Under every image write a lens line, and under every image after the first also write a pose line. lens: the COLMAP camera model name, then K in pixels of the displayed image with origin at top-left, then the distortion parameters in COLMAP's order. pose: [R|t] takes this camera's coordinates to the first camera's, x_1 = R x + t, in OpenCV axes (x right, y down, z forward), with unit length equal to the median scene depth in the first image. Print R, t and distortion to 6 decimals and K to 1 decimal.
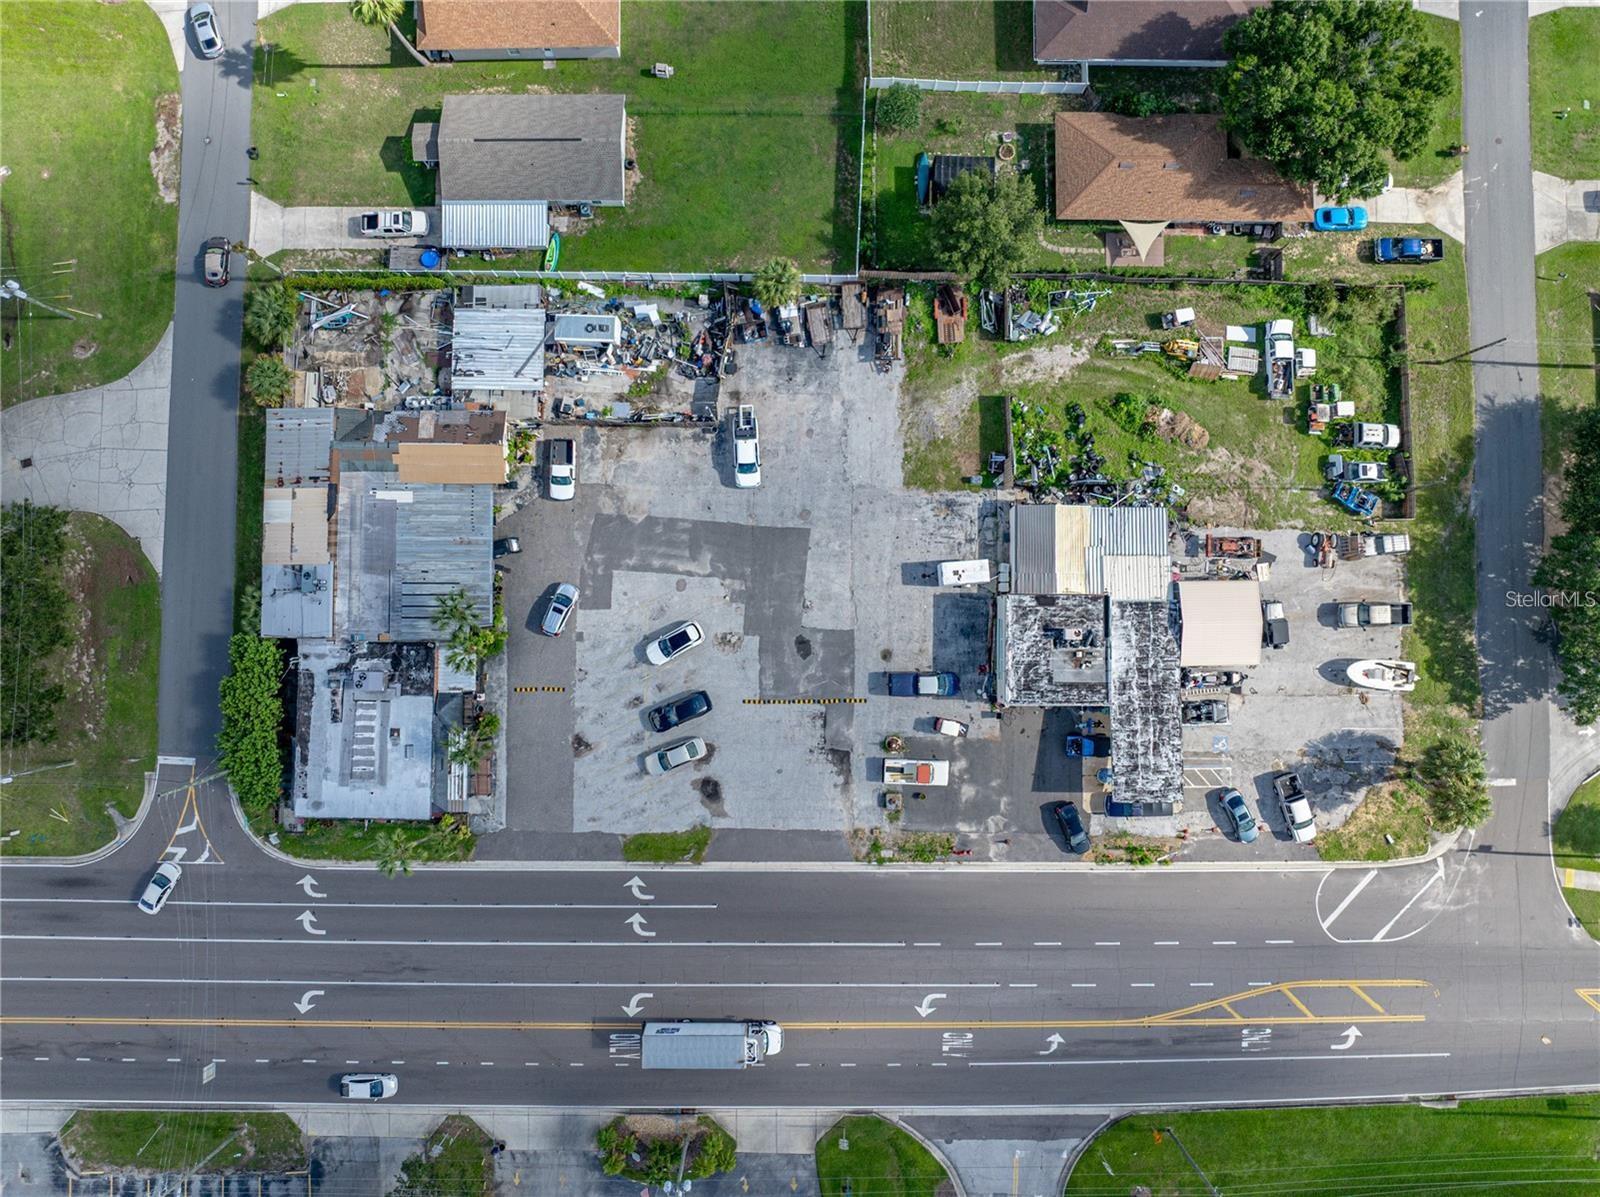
lens RADIAL K [[1130.1, 0, 797.7], [0, 1130.1, 590.5], [0, 0, 1]] dist [-0.030974, -0.012563]
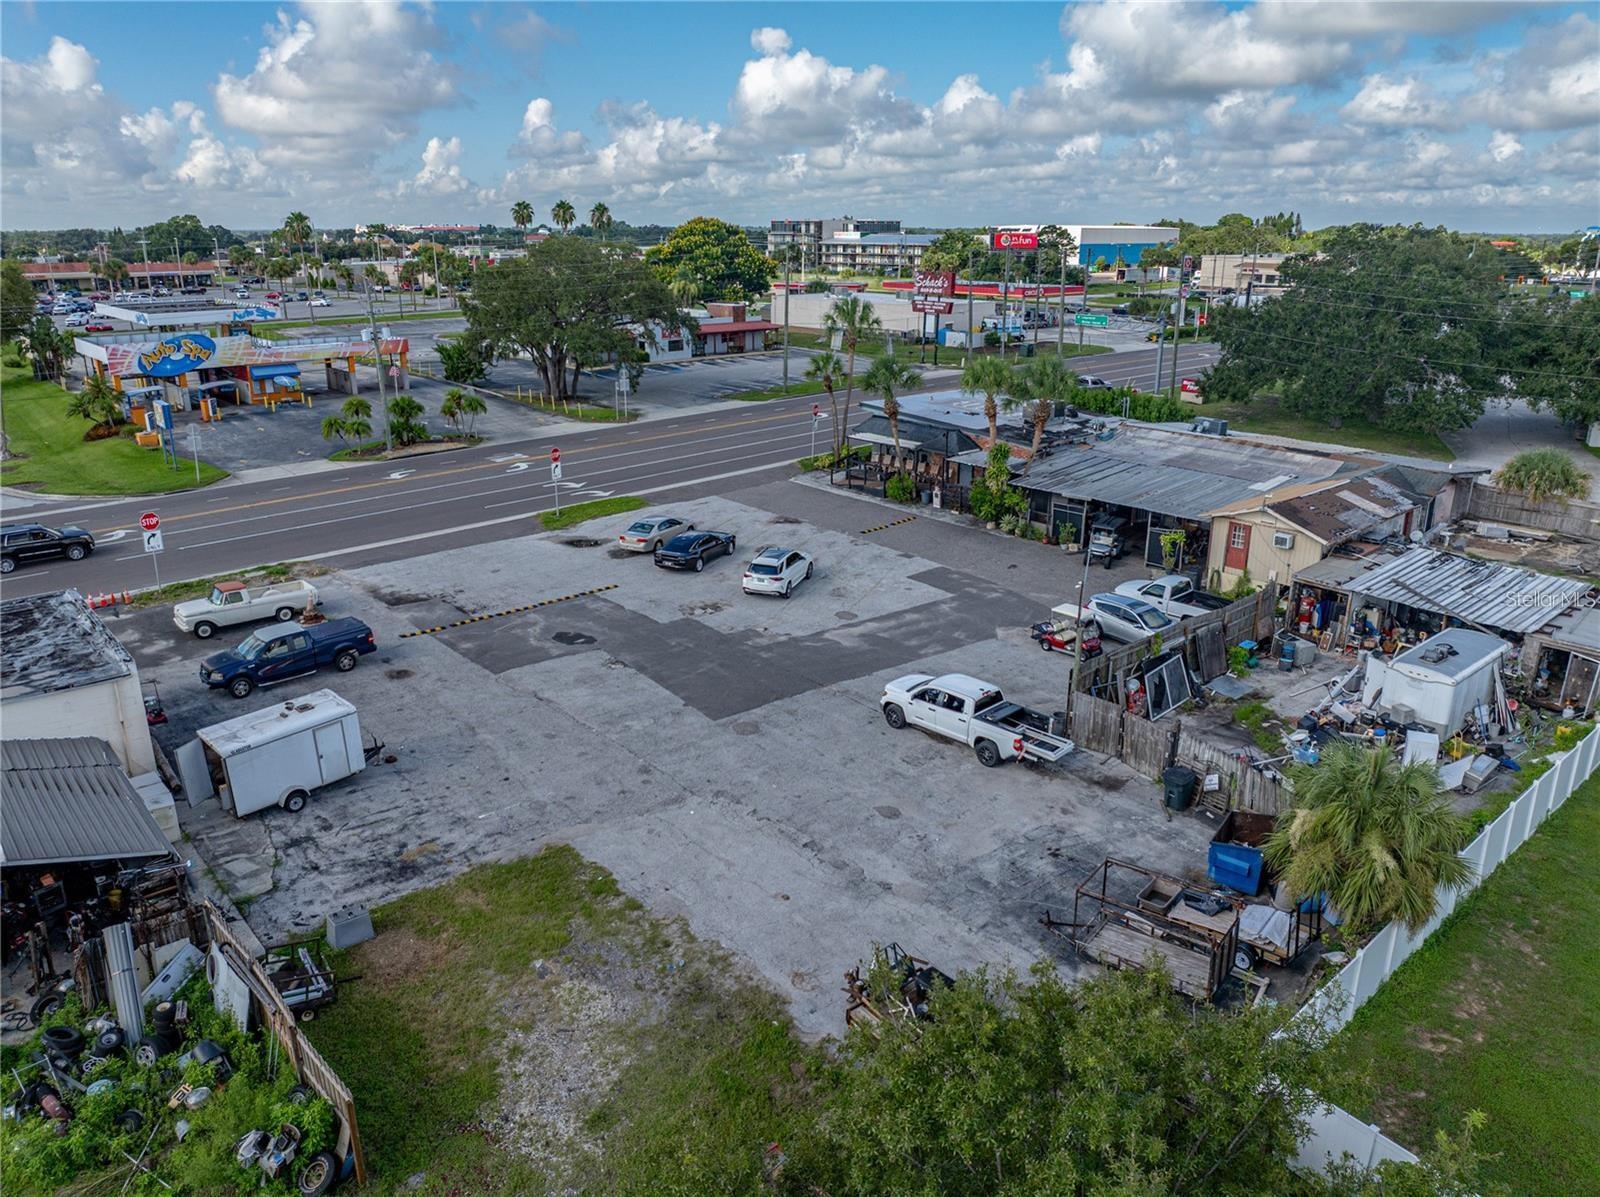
lens RADIAL K [[1130.1, 0, 797.7], [0, 1130.1, 590.5], [0, 0, 1]] dist [-0.030974, -0.012563]
pose [[-0.744098, 0.209518, -0.634367, 0.235618], [-0.667765, -0.204537, 0.715719, -0.355002], [0.020205, 0.956173, 0.292105, 0.848435]]
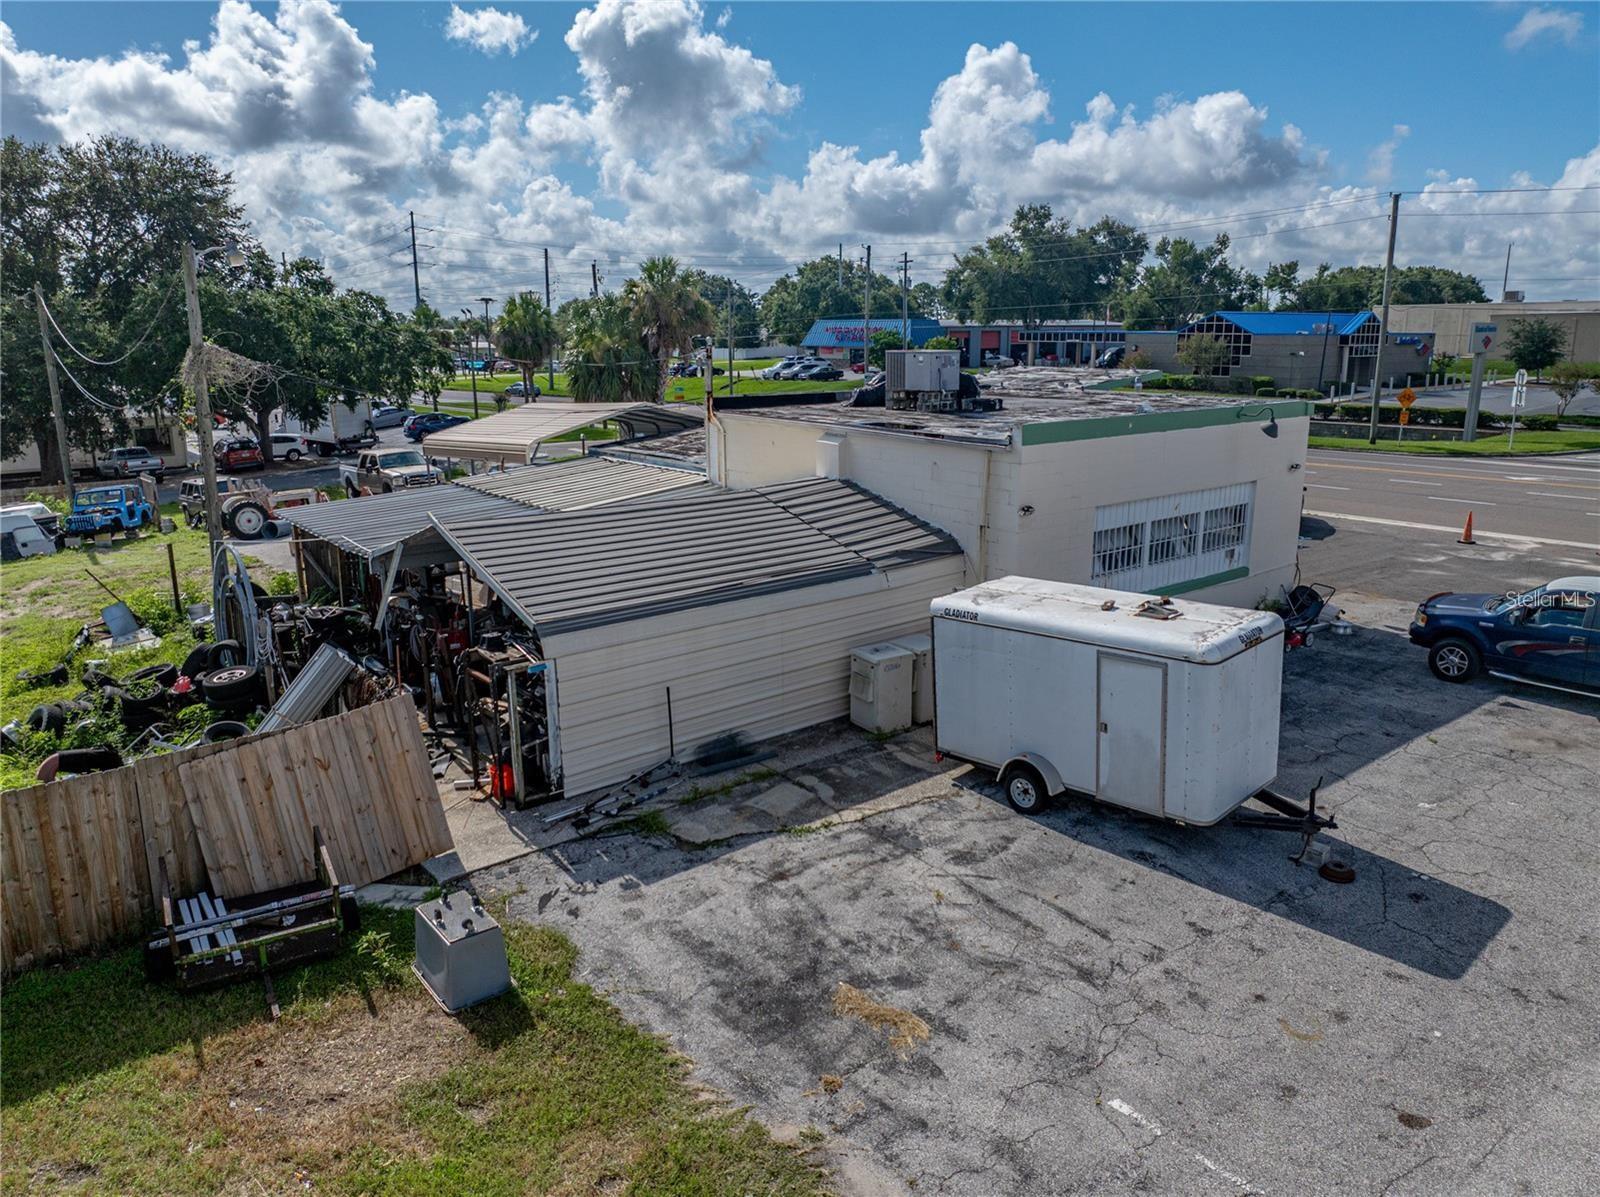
lens RADIAL K [[1122.1, 0, 800.0], [0, 1122.1, 598.5], [0, 0, 1]] dist [-0.035116, -0.000639]
pose [[-0.632100, -0.175737, 0.754696, 0.060108], [0.774797, -0.128437, 0.619027, -0.137353], [-0.011855, 0.976023, 0.217345, 0.948050]]
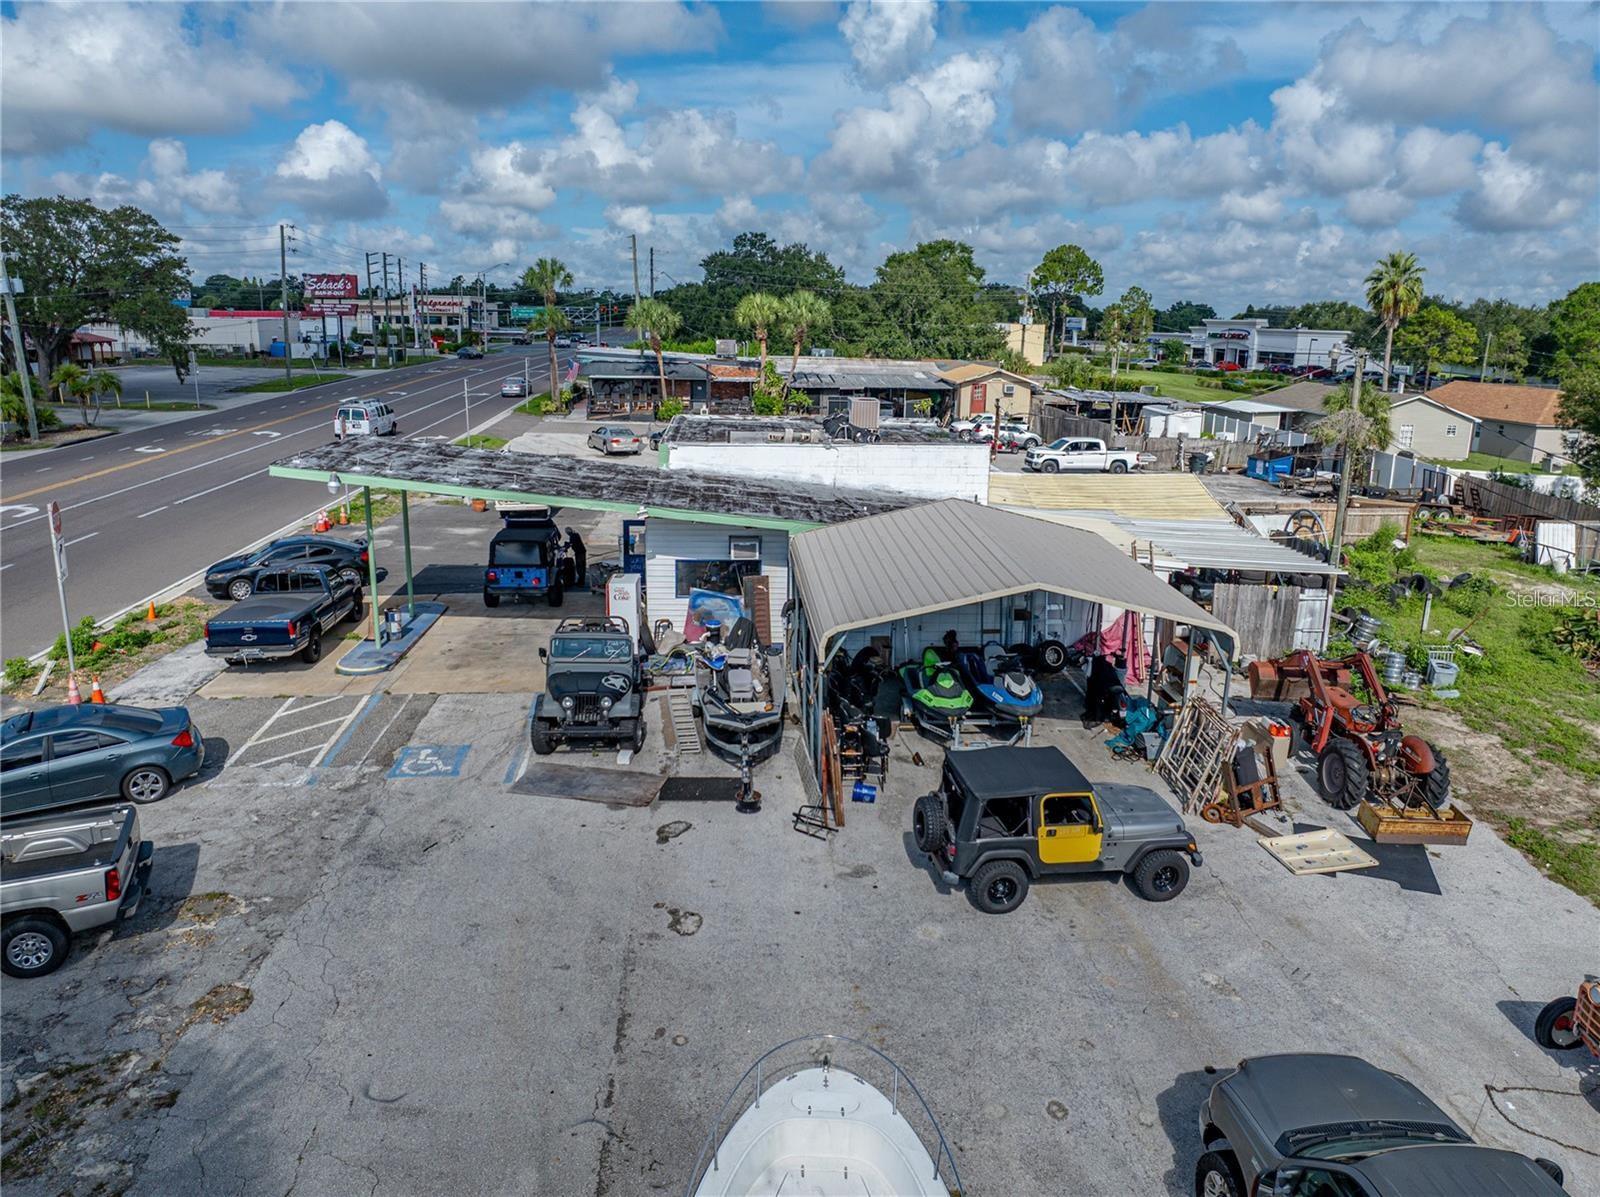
lens RADIAL K [[1122.1, 0, 800.0], [0, 1122.1, 598.5], [0, 0, 1]] dist [-0.035116, -0.000639]
pose [[0.068059, 0.249810, -0.965900, 0.579915], [-0.997661, 0.023219, -0.064291, 0.080107], [0.006366, 0.968017, 0.250806, 0.921016]]
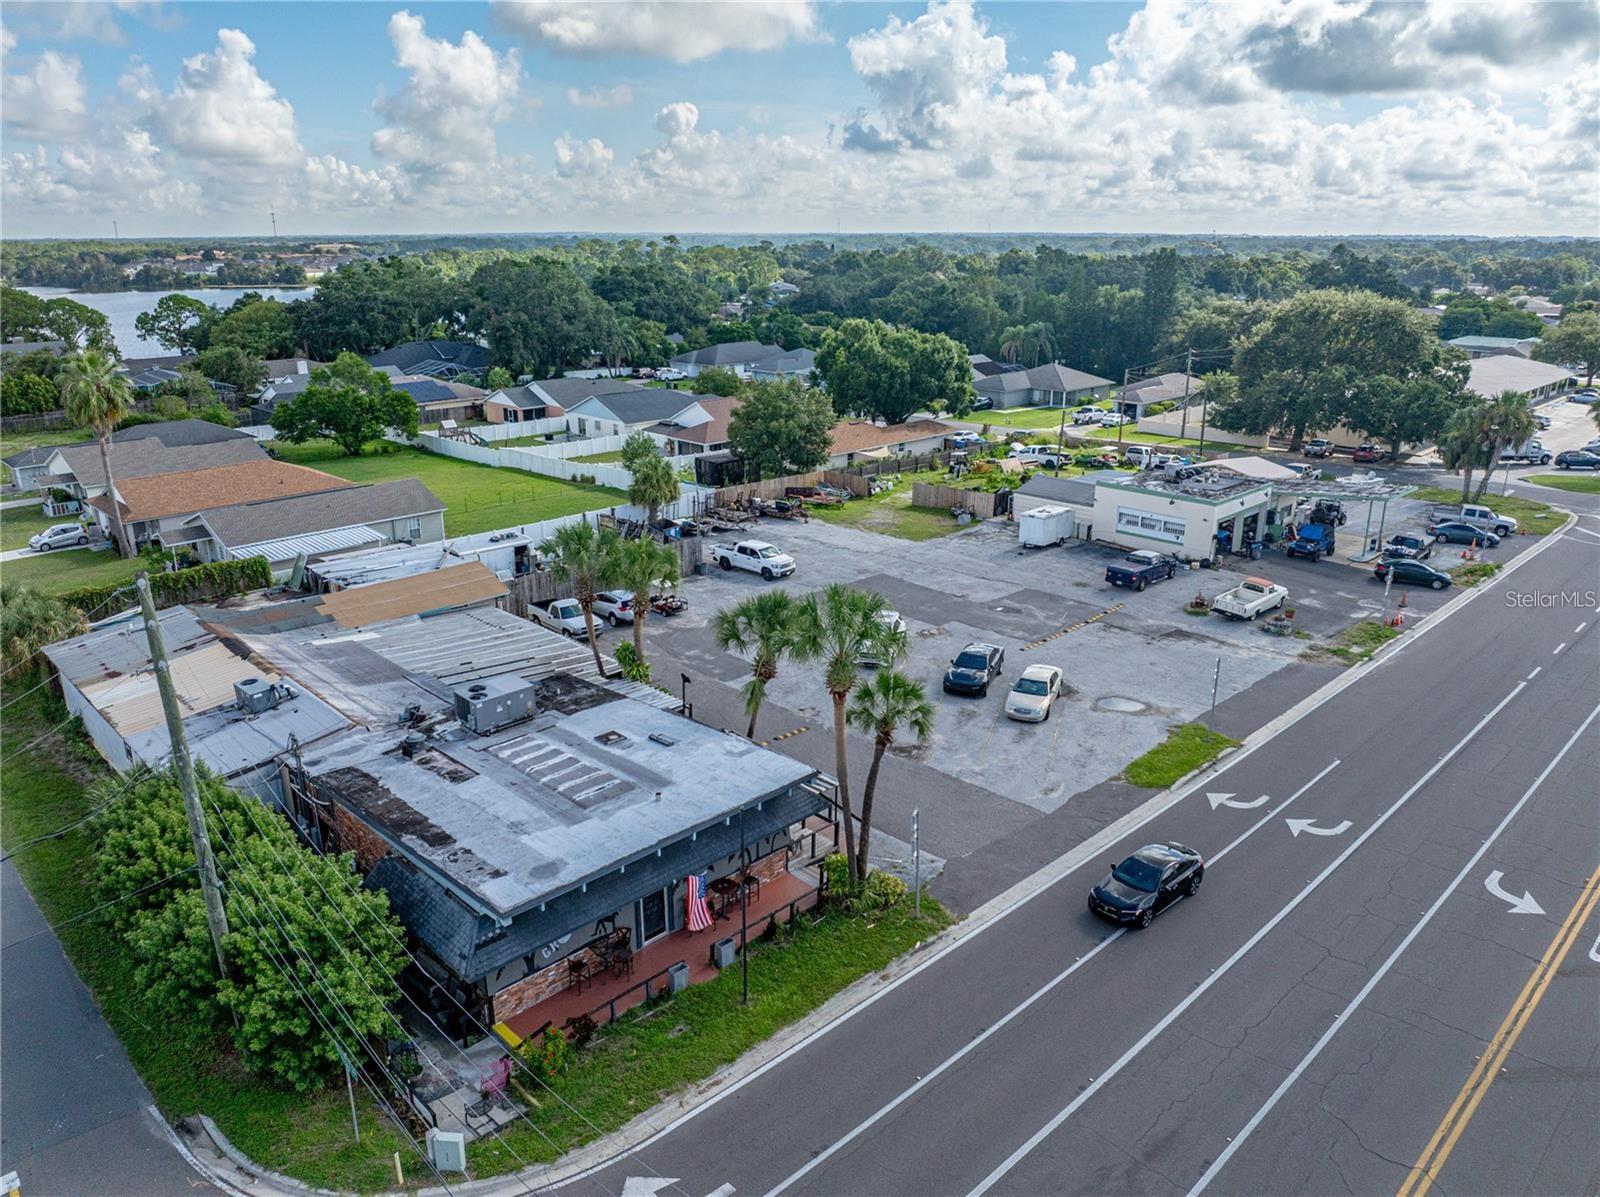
lens RADIAL K [[1130.1, 0, 797.7], [0, 1130.1, 590.5], [0, 0, 1]] dist [-0.030974, -0.012563]
pose [[0.708912, -0.208866, 0.673661, -0.552844], [0.704963, 0.239251, -0.667672, 0.421844], [-0.021720, 0.948227, 0.316851, 0.778067]]
